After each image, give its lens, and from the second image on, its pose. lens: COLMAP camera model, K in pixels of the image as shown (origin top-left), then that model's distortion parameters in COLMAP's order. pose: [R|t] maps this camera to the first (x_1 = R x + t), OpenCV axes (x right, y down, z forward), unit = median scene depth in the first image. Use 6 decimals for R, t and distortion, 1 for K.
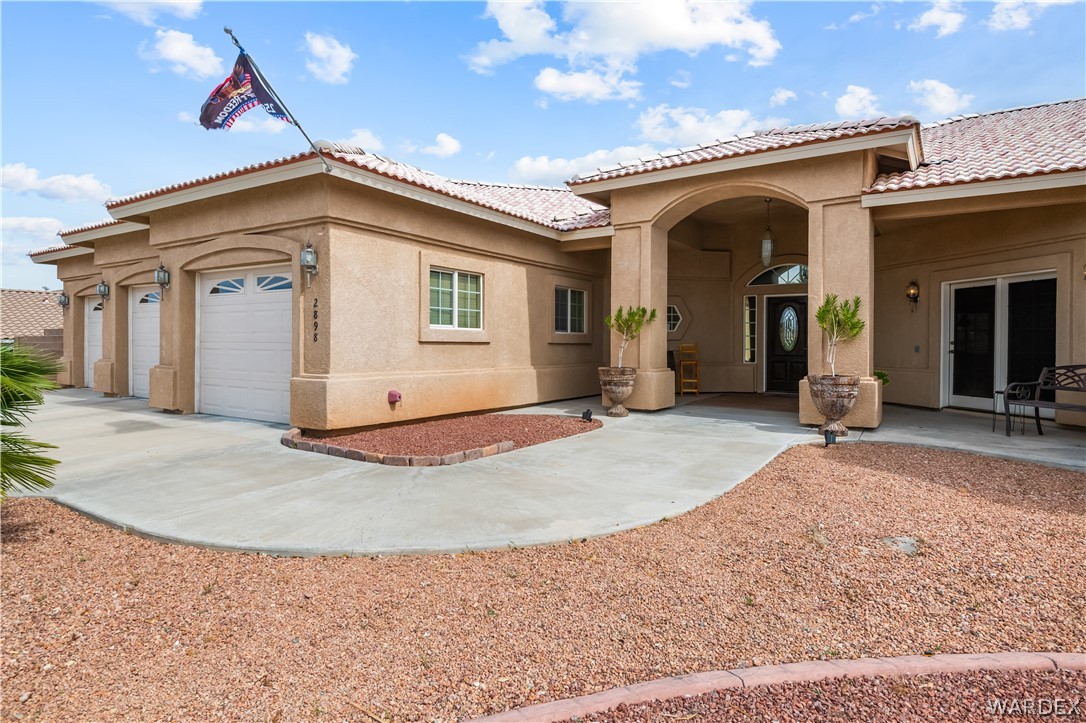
lens RADIAL K [[587.7, 0, 541.9], [0, 587.7, 343.9], [0, 0, 1]] dist [-0.001187, -0.006558]
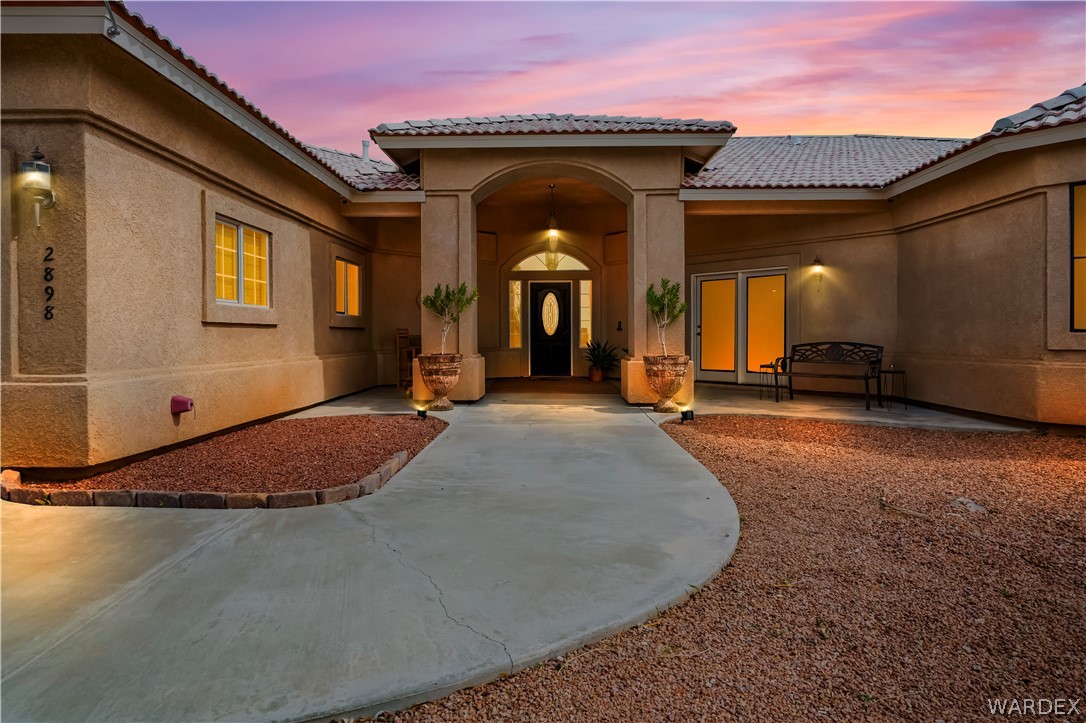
lens RADIAL K [[598.8, 0, 537.6], [0, 598.8, 336.0], [0, 0, 1]] dist [-0.002592, -0.004671]
pose [[0.844576, -0.006840, 0.535391, -0.266268], [0.003748, 0.999969, 0.006862, 0.009206], [-0.535422, -0.003789, 0.844576, 0.208109]]
